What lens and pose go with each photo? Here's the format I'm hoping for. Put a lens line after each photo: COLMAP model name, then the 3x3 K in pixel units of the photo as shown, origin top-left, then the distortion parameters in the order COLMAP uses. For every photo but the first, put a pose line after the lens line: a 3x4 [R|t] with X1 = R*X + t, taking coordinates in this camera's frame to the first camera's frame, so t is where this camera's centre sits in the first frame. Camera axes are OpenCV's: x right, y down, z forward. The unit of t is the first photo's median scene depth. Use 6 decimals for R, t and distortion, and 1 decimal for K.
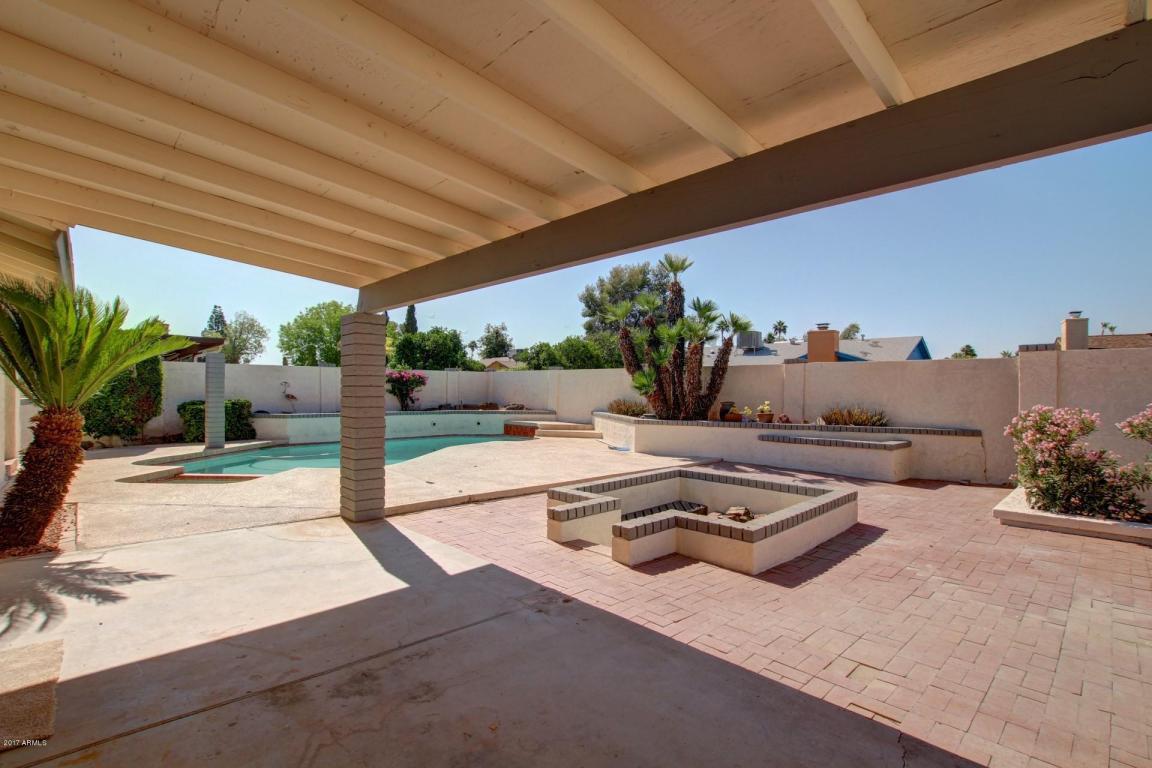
lens RADIAL K [[533.8, 0, 573.9], [0, 533.8, 383.7], [0, 0, 1]] dist [-0.031576, 0.003207]
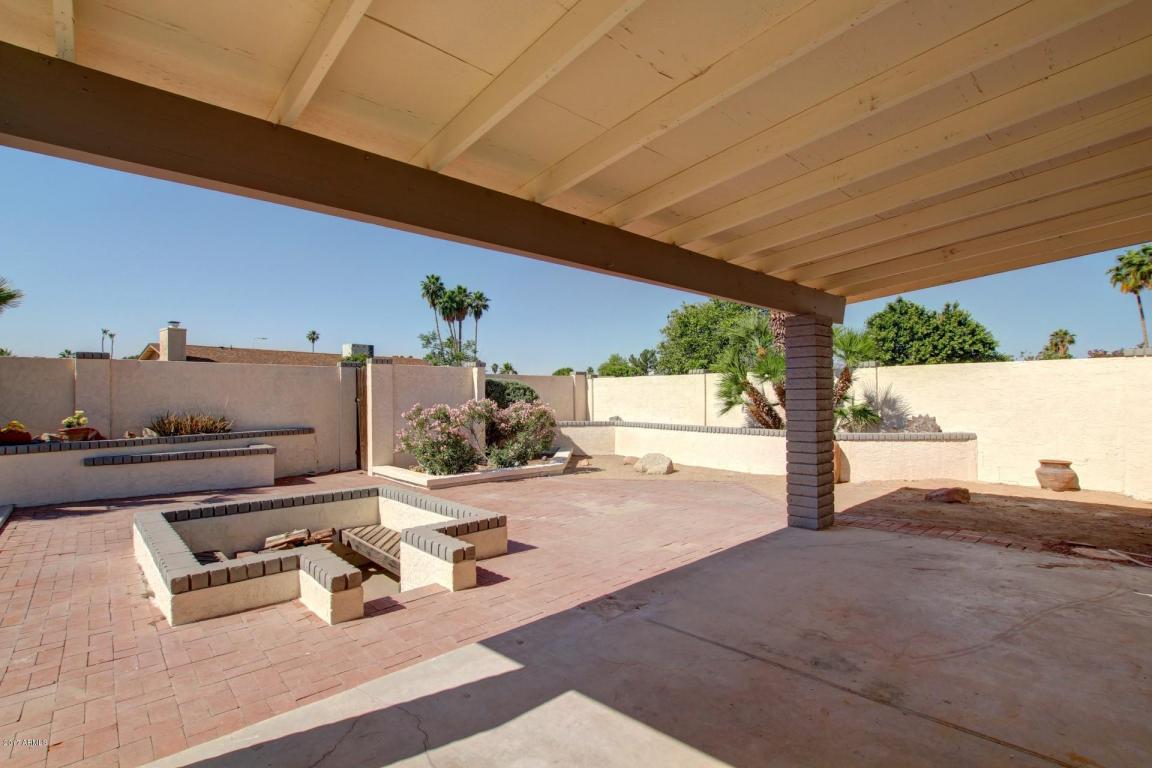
lens RADIAL K [[533.8, 0, 577.8], [0, 533.8, 394.4], [0, 0, 1]] dist [-0.031576, 0.003207]
pose [[0.005379, -0.006930, 0.999962, -0.291442], [-0.007192, 0.999950, 0.006969, 0.001394], [-0.999960, -0.007230, 0.005328, 0.295891]]
